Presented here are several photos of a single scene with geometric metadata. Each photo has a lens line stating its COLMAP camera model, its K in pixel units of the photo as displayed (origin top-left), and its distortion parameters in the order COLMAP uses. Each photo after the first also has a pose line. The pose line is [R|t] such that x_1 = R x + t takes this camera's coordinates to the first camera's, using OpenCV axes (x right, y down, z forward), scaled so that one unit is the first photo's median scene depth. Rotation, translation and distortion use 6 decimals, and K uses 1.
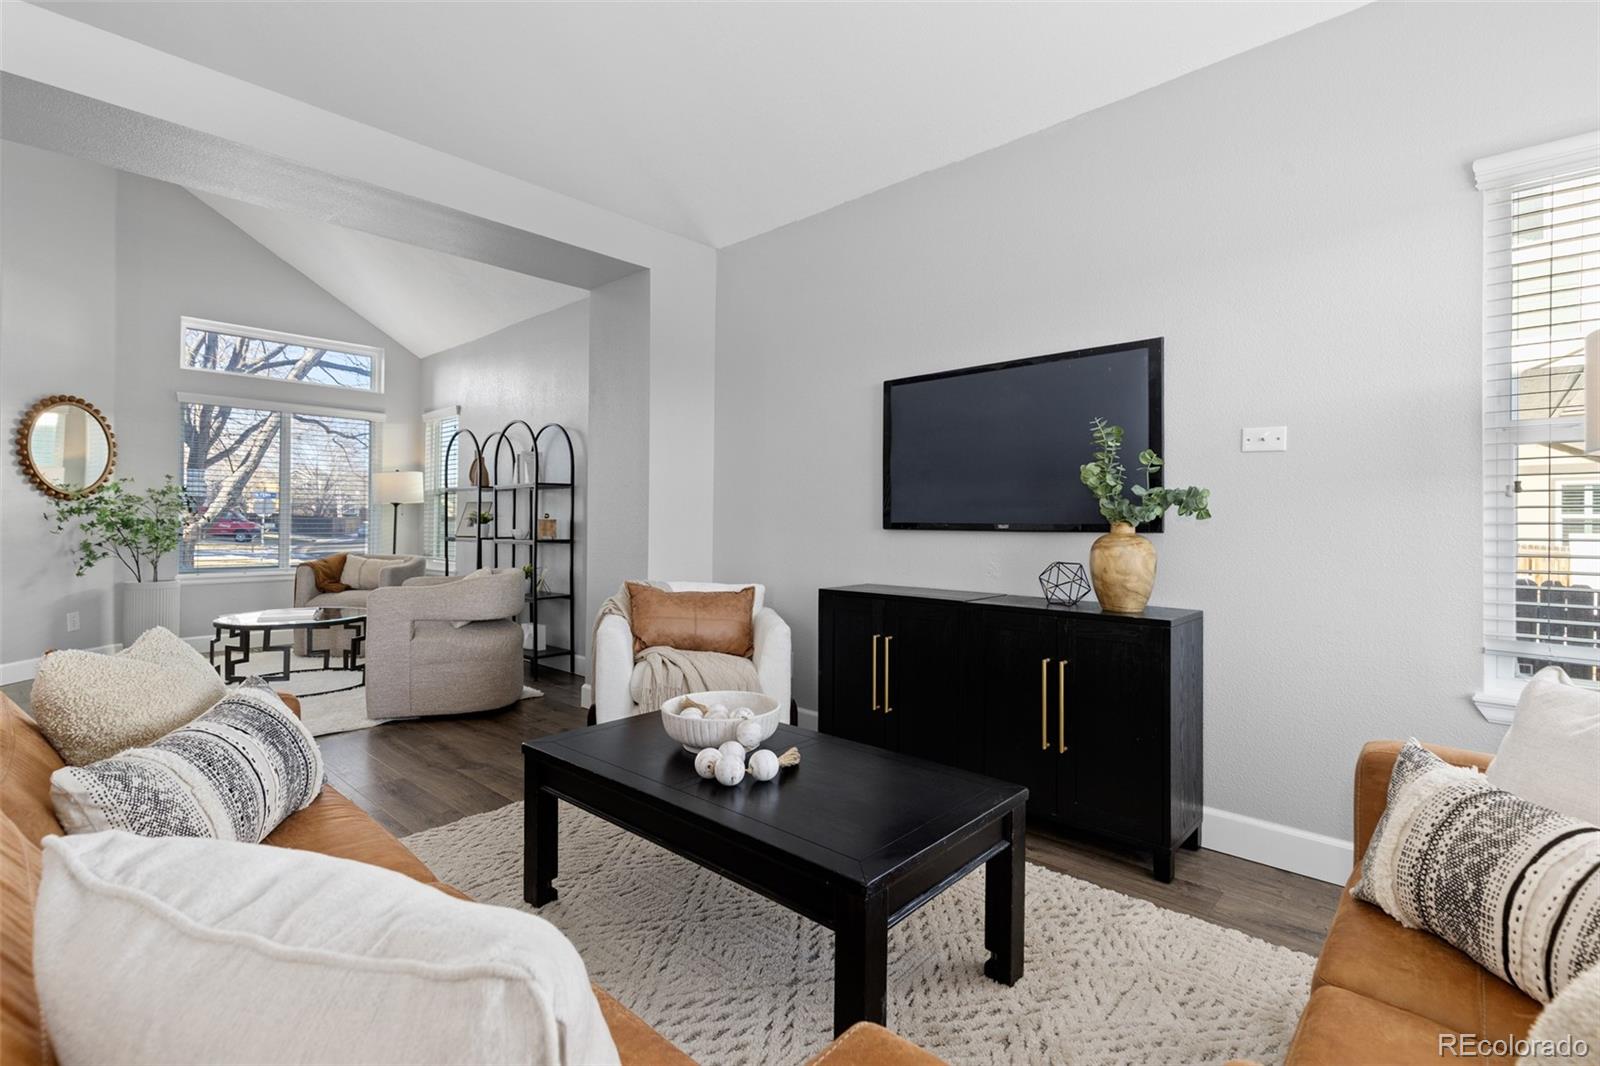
lens RADIAL K [[745.9, 0, 798.1], [0, 745.9, 525.4], [0, 0, 1]] dist [0.014126, -0.002417]
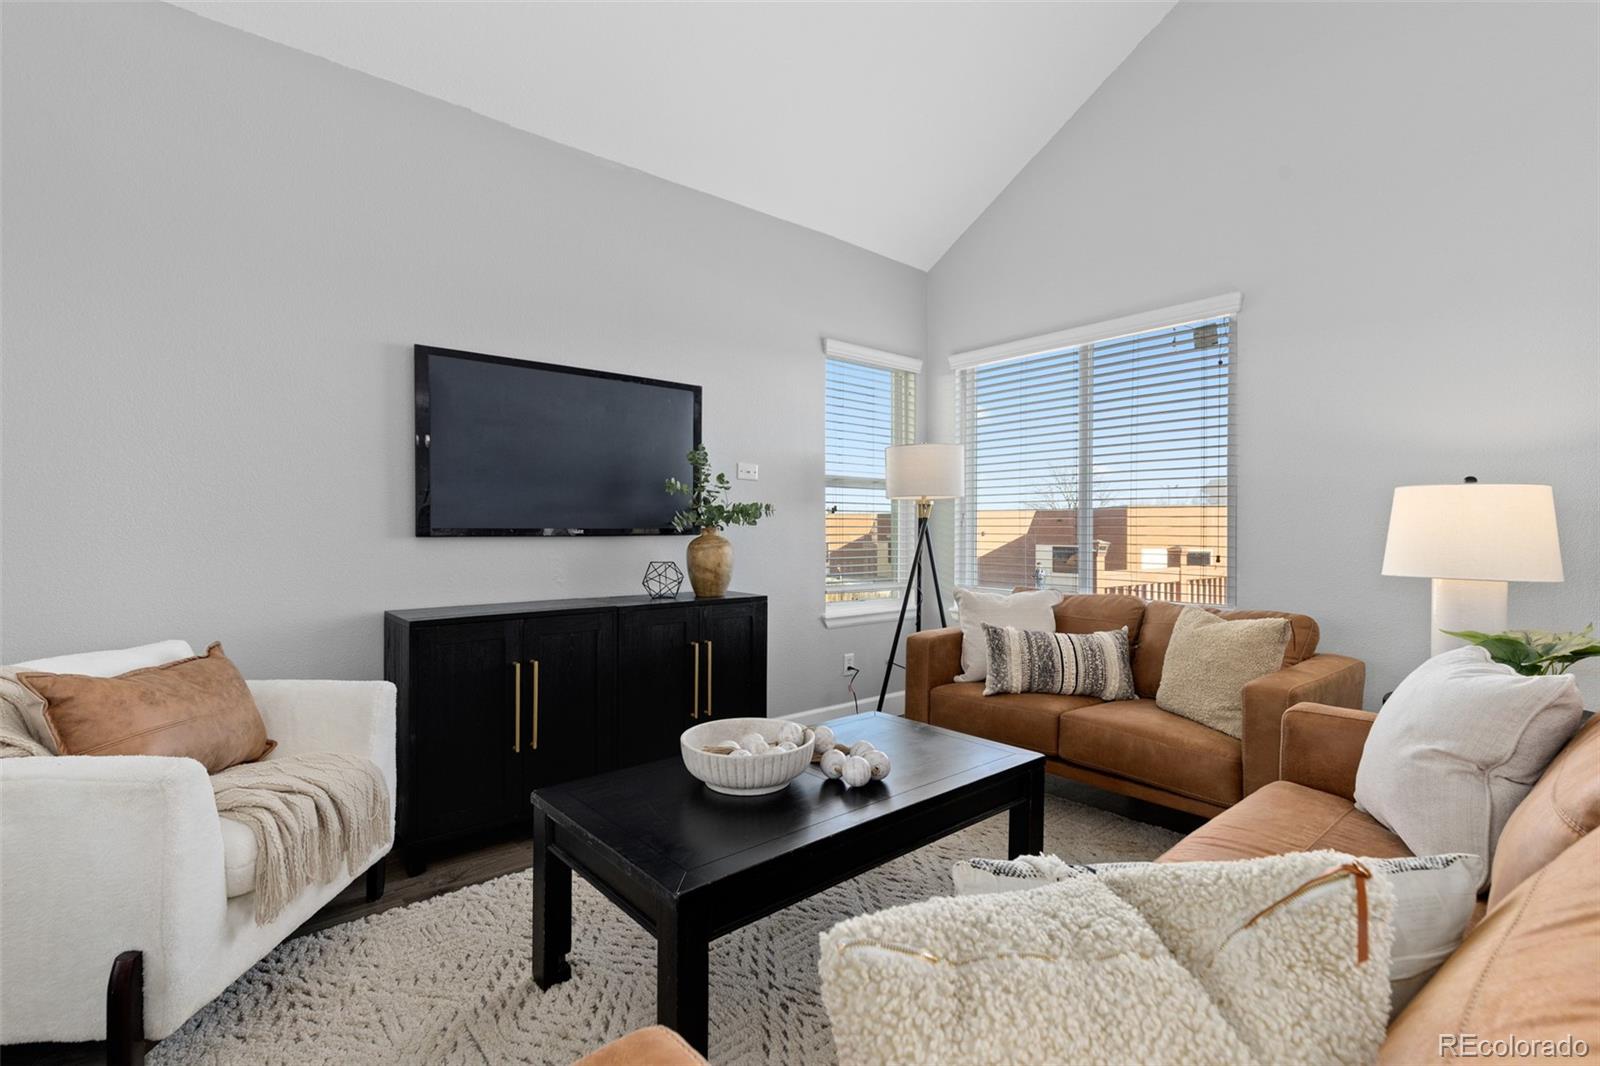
lens RADIAL K [[725.4, 0, 790.7], [0, 725.4, 534.0], [0, 0, 1]] dist [0.013429, 0.000060]
pose [[0.134481, -0.018356, 0.990746, -0.579914], [-0.000808, 0.999826, 0.018634, -0.011929], [-0.990916, -0.003307, 0.134443, 0.513515]]
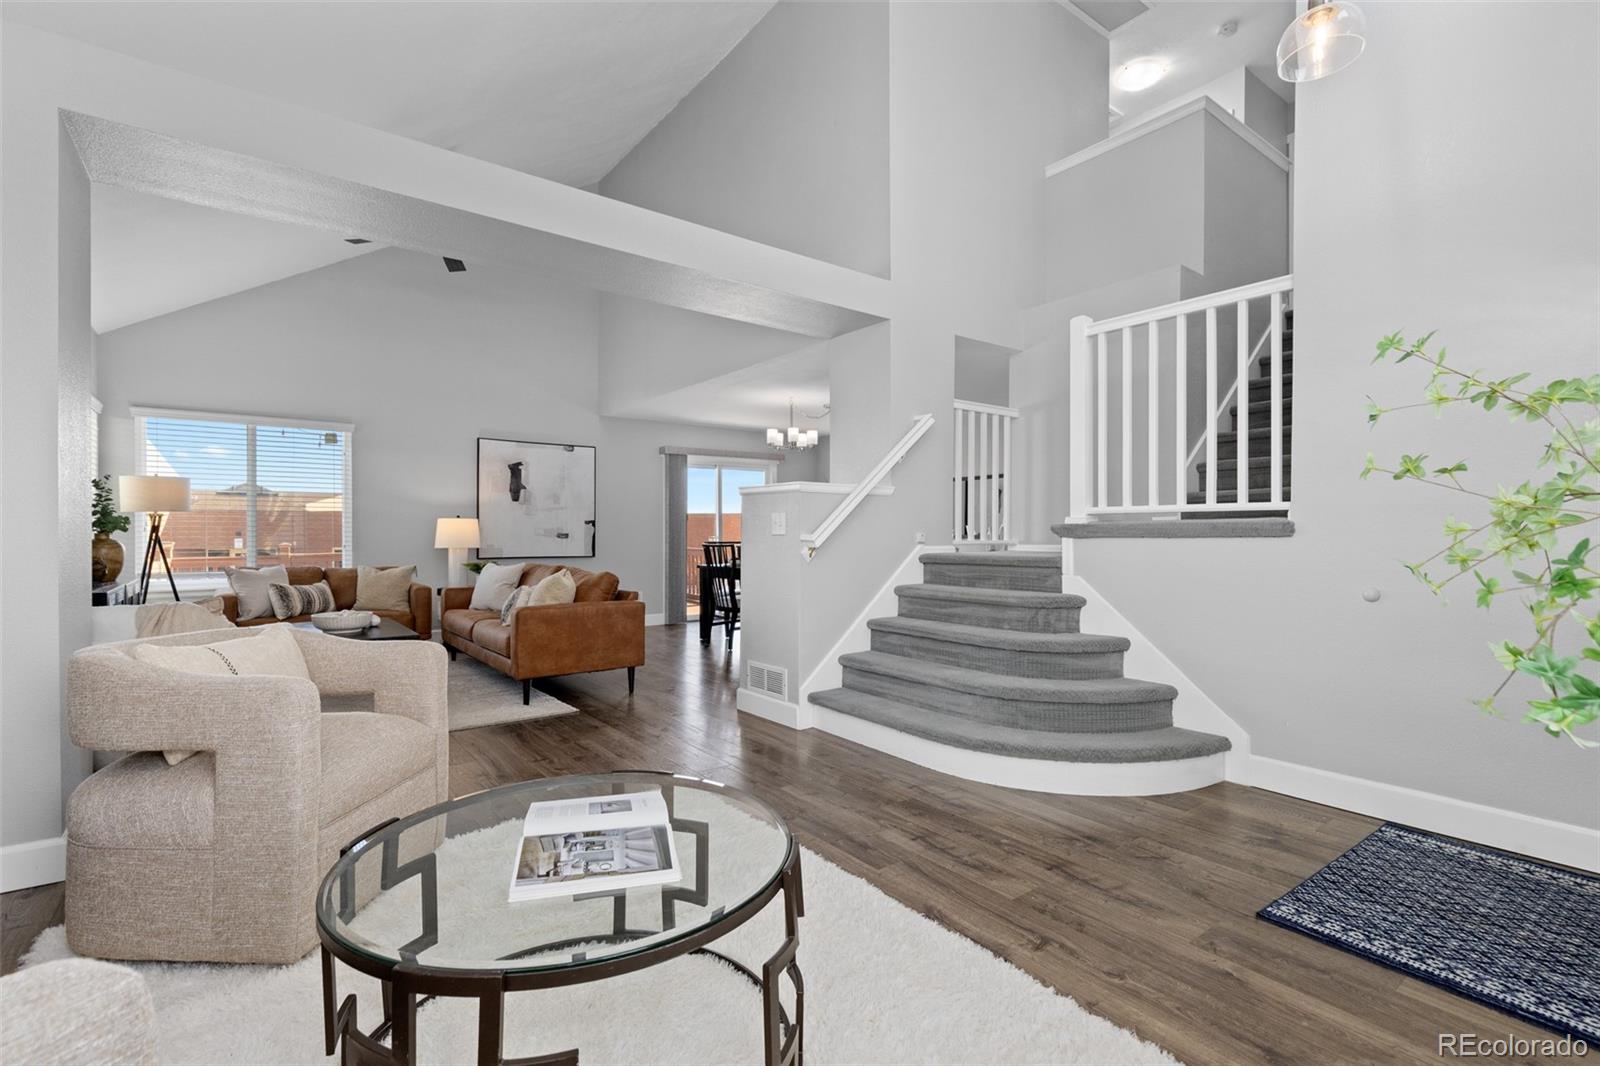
lens RADIAL K [[745.9, 0, 795.9], [0, 745.9, 527.2], [0, 0, 1]] dist [0.014126, -0.002417]
pose [[-0.982558, -0.007651, 0.185800, -1.158922], [-0.008392, 0.999960, -0.003199, -0.020030], [-0.185769, -0.004703, -0.982582, 1.851026]]
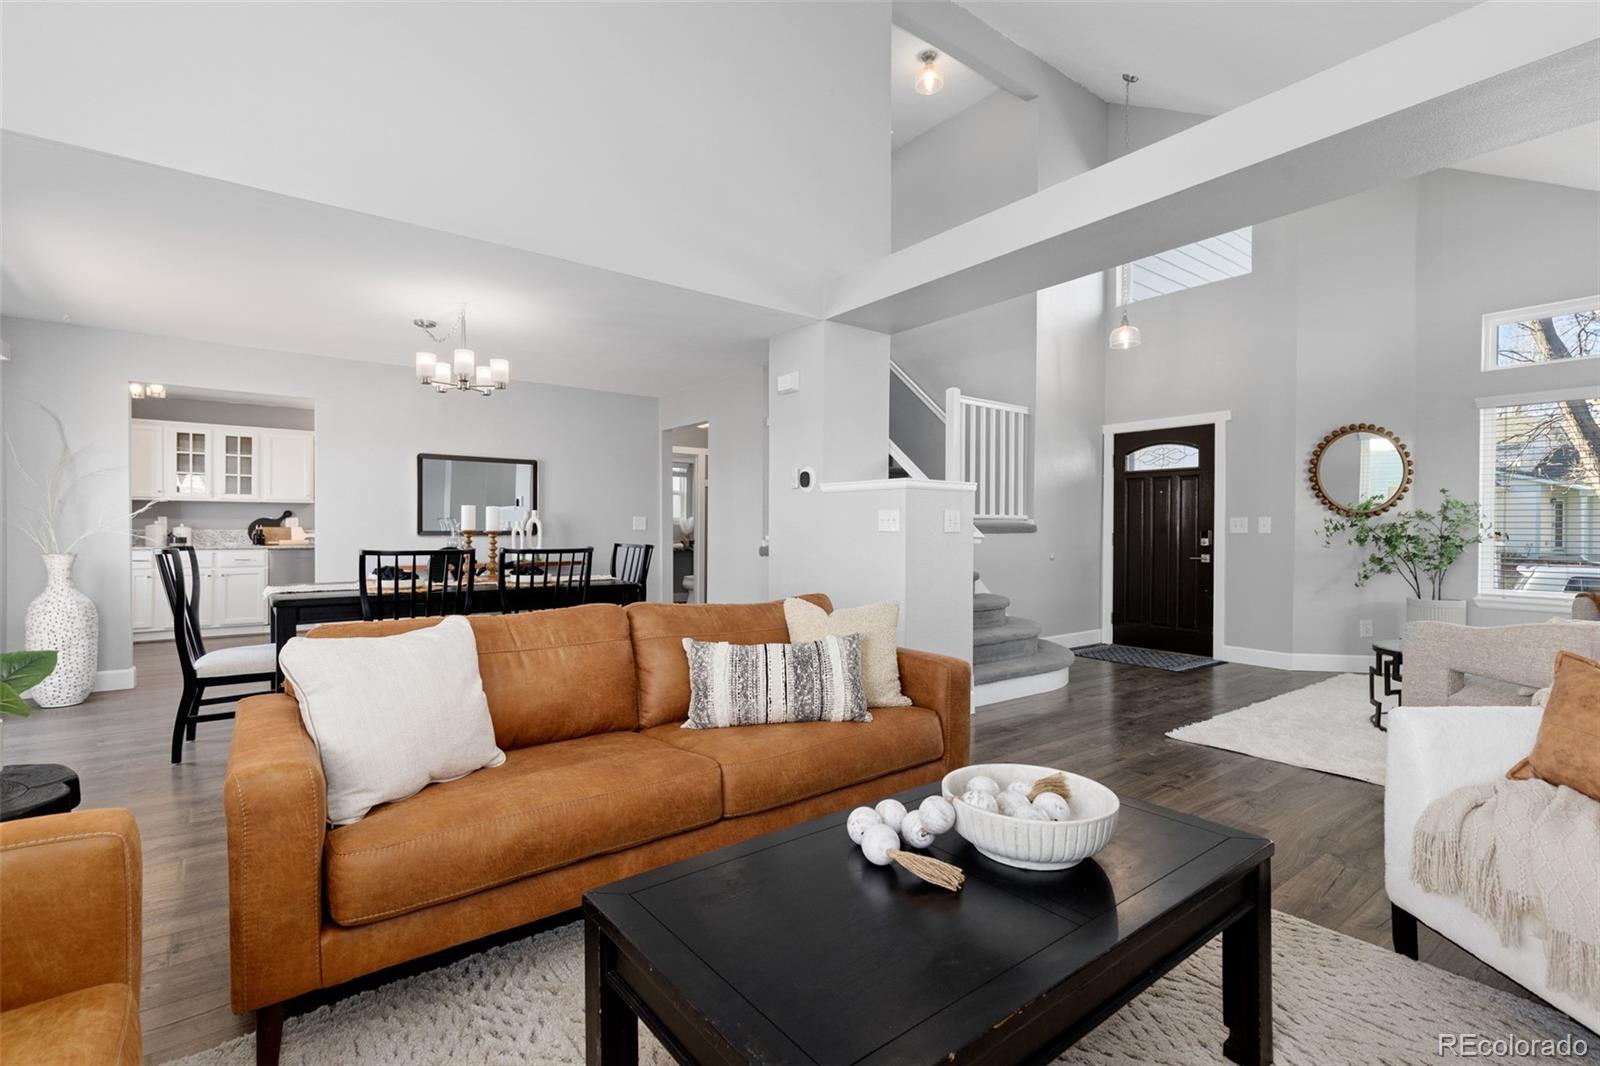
lens RADIAL K [[745.9, 0, 811.6], [0, 745.9, 533.9], [0, 0, 1]] dist [0.014126, -0.002417]
pose [[-0.156784, 0.000813, -0.987633, 0.379374], [-0.010131, 0.999946, 0.002431, -0.007399], [0.987581, 0.010387, -0.156767, 0.583411]]
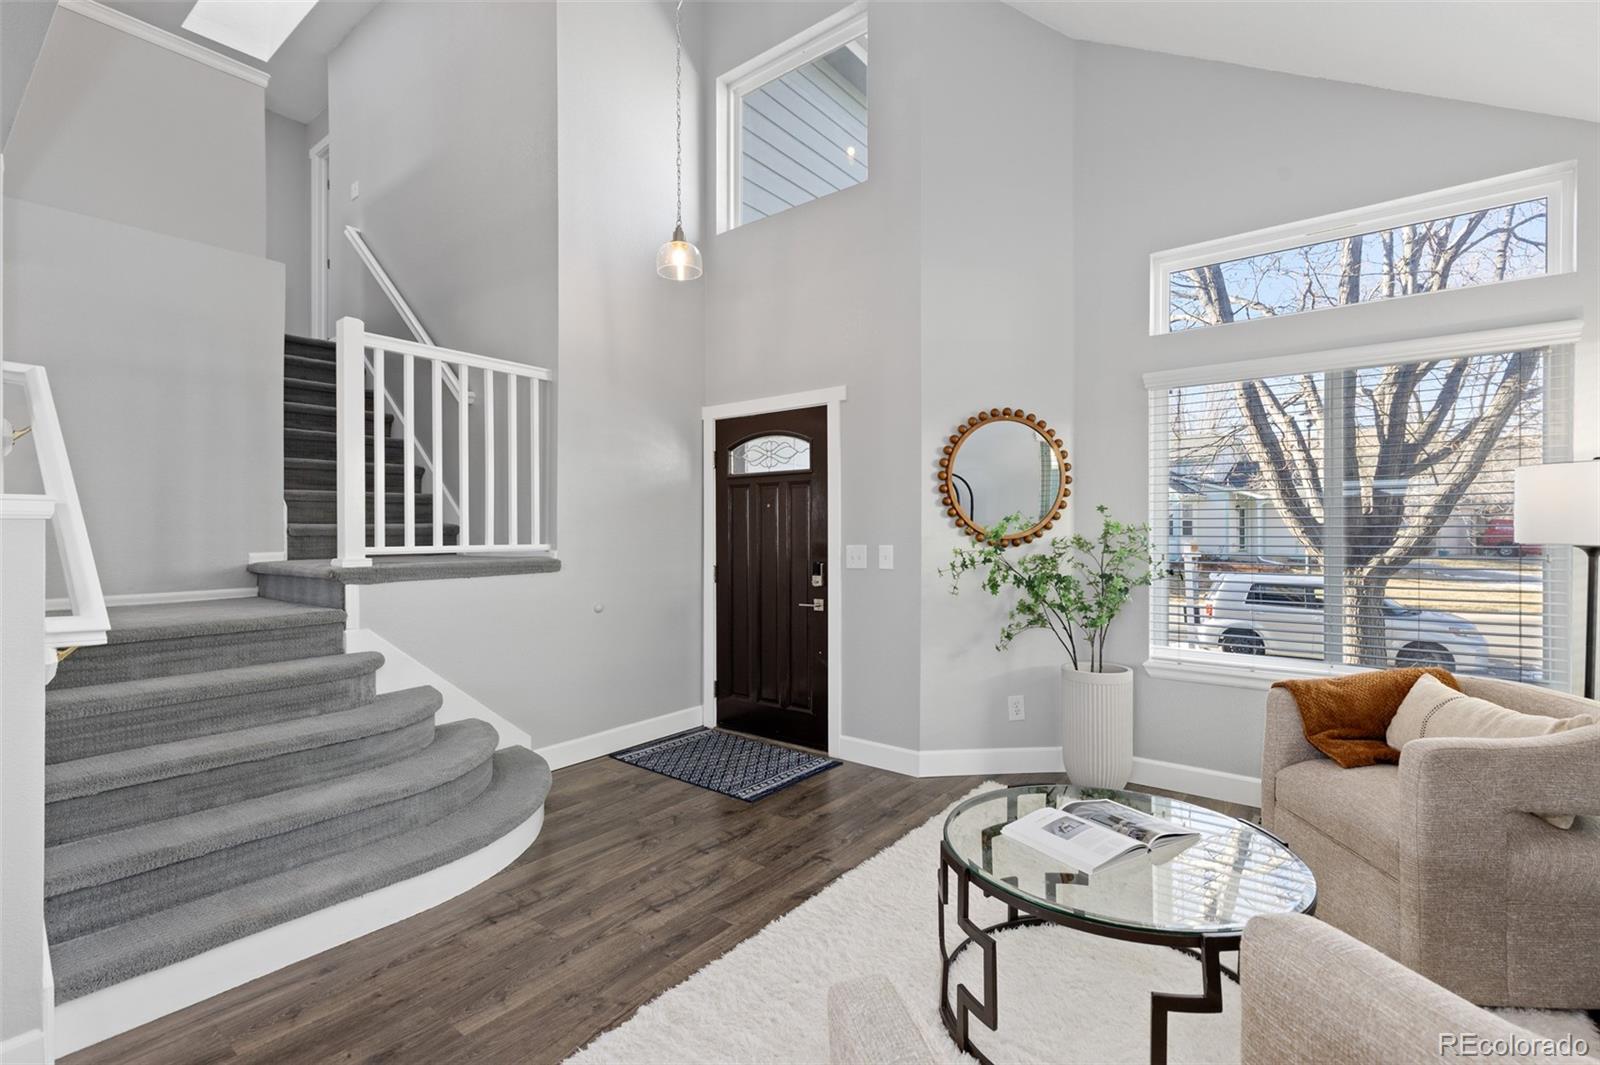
lens RADIAL K [[745.9, 0, 811.6], [0, 745.9, 531.9], [0, 0, 1]] dist [0.014126, -0.002417]
pose [[0.101800, -0.007424, -0.994777, -0.375776], [-0.000271, 0.999972, -0.007491, -0.065396], [0.994805, 0.001032, 0.101796, 1.124498]]
